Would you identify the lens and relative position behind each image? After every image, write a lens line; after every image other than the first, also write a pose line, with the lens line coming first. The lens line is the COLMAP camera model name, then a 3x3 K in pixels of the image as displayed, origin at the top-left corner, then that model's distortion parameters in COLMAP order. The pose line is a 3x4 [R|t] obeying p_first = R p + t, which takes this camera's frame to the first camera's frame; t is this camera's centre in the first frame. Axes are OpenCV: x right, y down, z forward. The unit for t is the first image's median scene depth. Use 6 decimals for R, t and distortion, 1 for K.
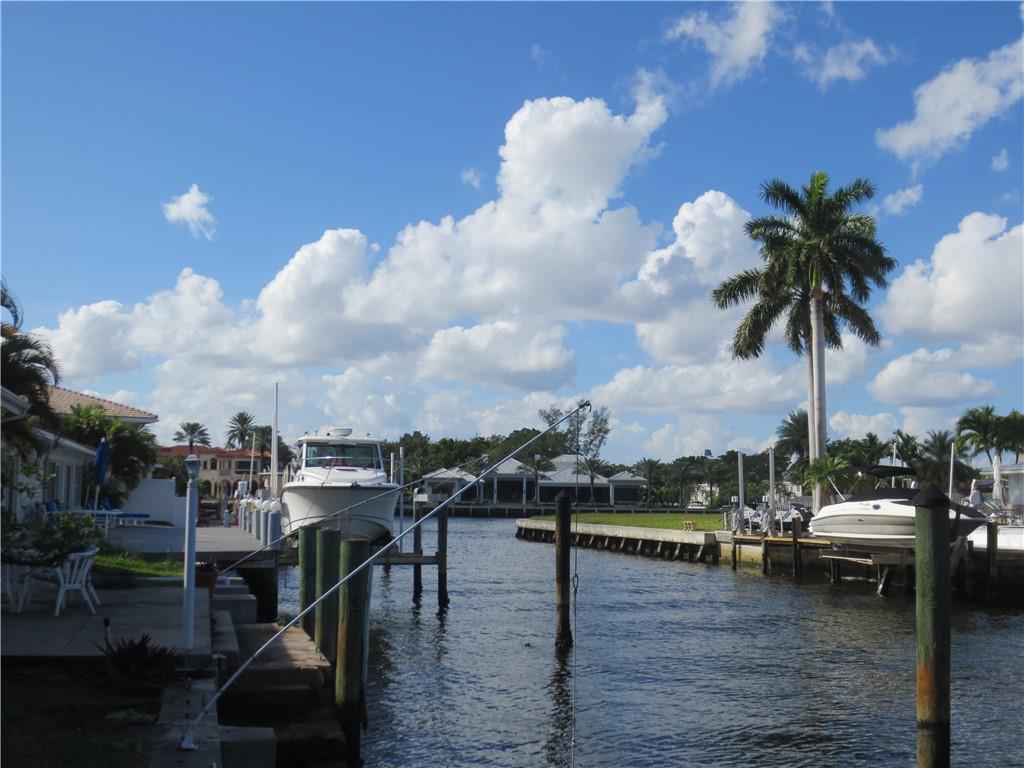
lens RADIAL K [[1188.7, 0, 506.8], [0, 1188.7, 386.0], [0, 0, 1]] dist [-0.082663, 0.020645]
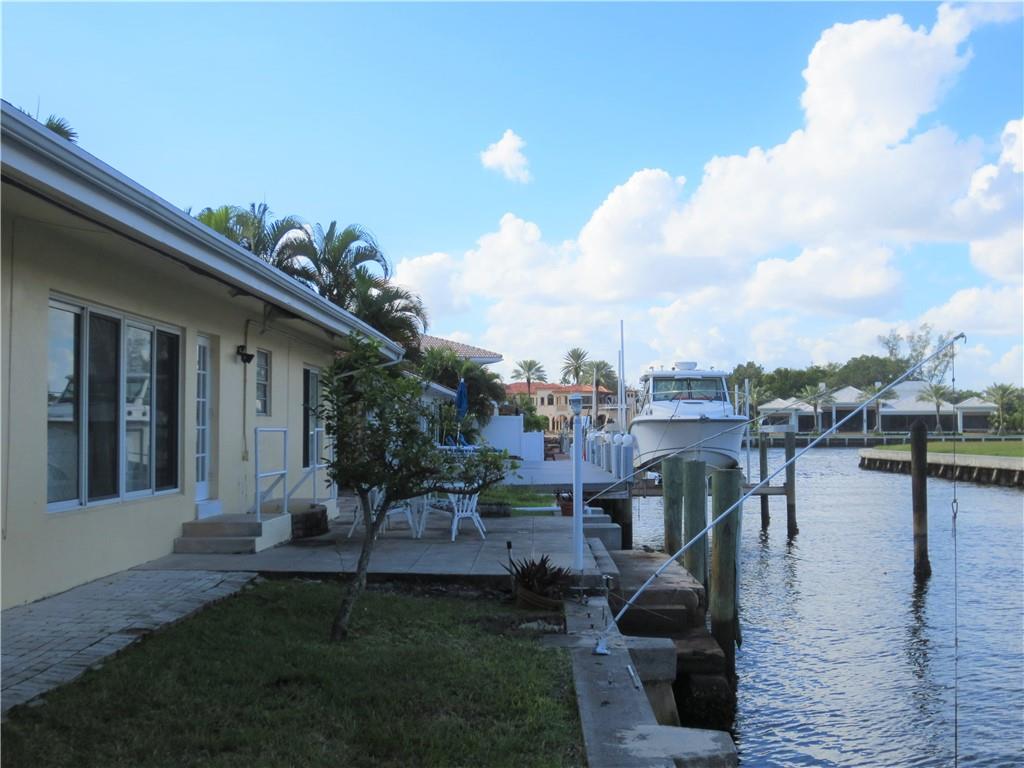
lens RADIAL K [[1191.6, 0, 494.0], [0, 1191.6, 381.9], [0, 0, 1]] dist [-0.091294, 0.053278]
pose [[0.958676, -0.025675, -0.283340, -0.005332], [0.040696, 0.998053, 0.047257, -0.001514], [0.281575, -0.056835, 0.957855, -0.014932]]
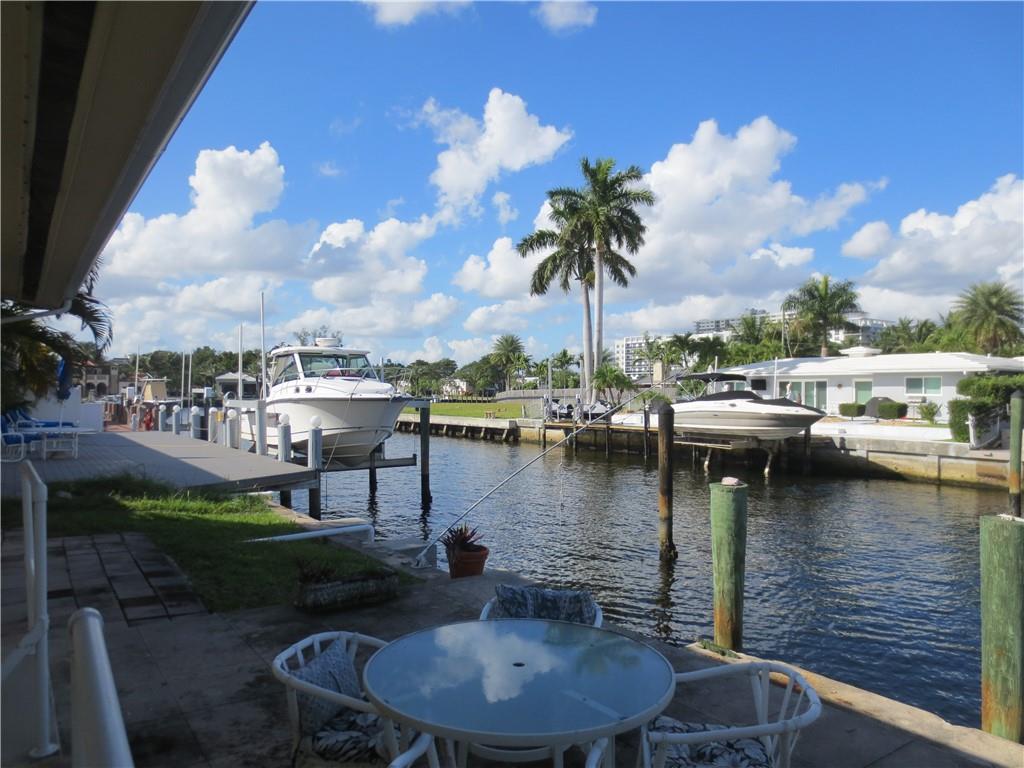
lens RADIAL K [[740.6, 0, 510.1], [0, 740.6, 382.8], [0, 0, 1]] dist [0.000619, -0.003771]
pose [[0.942421, -0.009232, 0.334301, -0.123894], [-0.019338, 0.996442, 0.082035, 0.010371], [-0.333869, -0.083776, 0.938889, 0.205185]]
